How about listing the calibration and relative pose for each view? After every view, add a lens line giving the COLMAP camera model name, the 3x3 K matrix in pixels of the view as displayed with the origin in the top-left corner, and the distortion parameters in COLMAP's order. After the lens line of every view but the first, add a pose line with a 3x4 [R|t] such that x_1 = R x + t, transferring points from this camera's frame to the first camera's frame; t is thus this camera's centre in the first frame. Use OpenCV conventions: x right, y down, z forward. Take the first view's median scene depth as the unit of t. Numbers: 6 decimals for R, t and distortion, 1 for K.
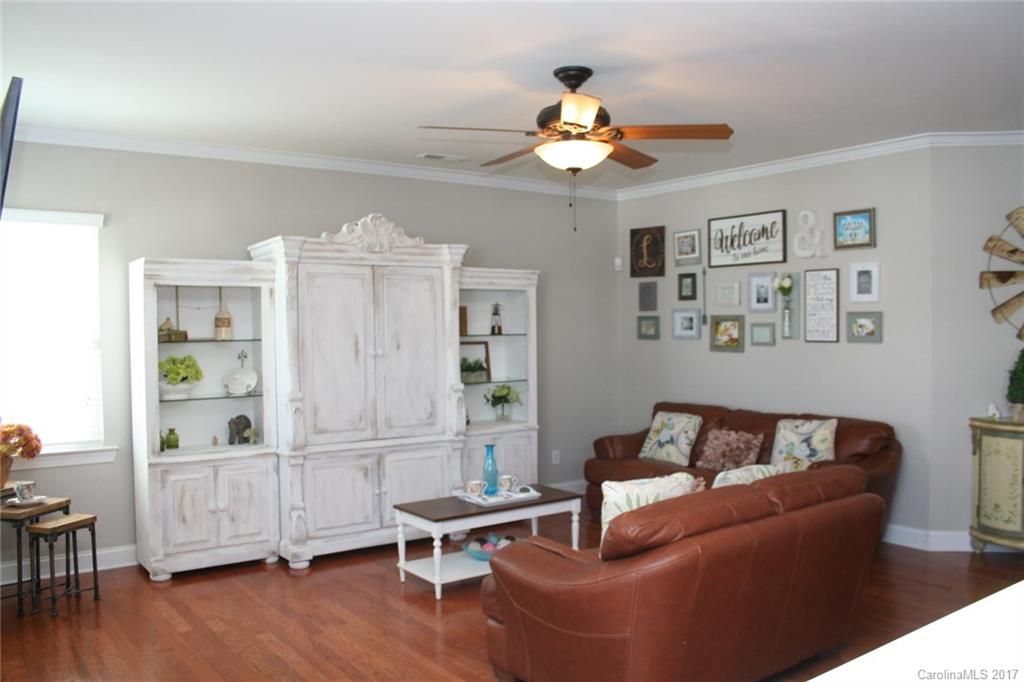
lens RADIAL K [[842.9, 0, 532.2], [0, 842.9, 358.1], [0, 0, 1]] dist [-0.130005, 0.012825]
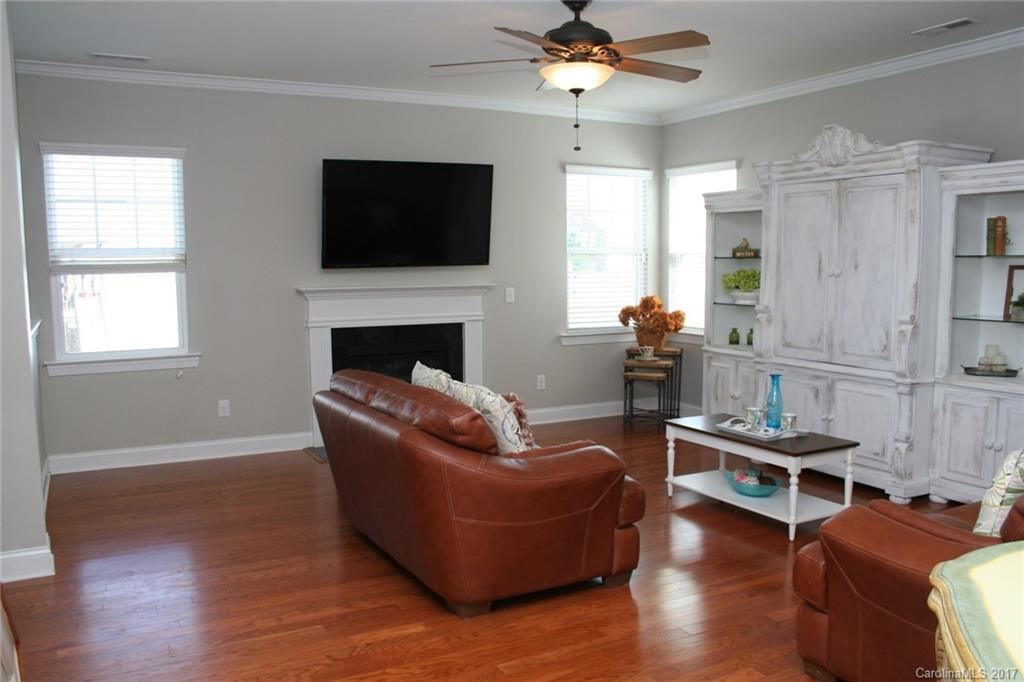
lens RADIAL K [[842.9, 0, 532.2], [0, 842.9, 358.1], [0, 0, 1]] dist [-0.130005, 0.012825]
pose [[-0.160400, 0.121797, -0.979509, 0.793823], [-0.023871, 0.991589, 0.127208, -0.020851], [0.986763, 0.043786, -0.156144, 0.812398]]
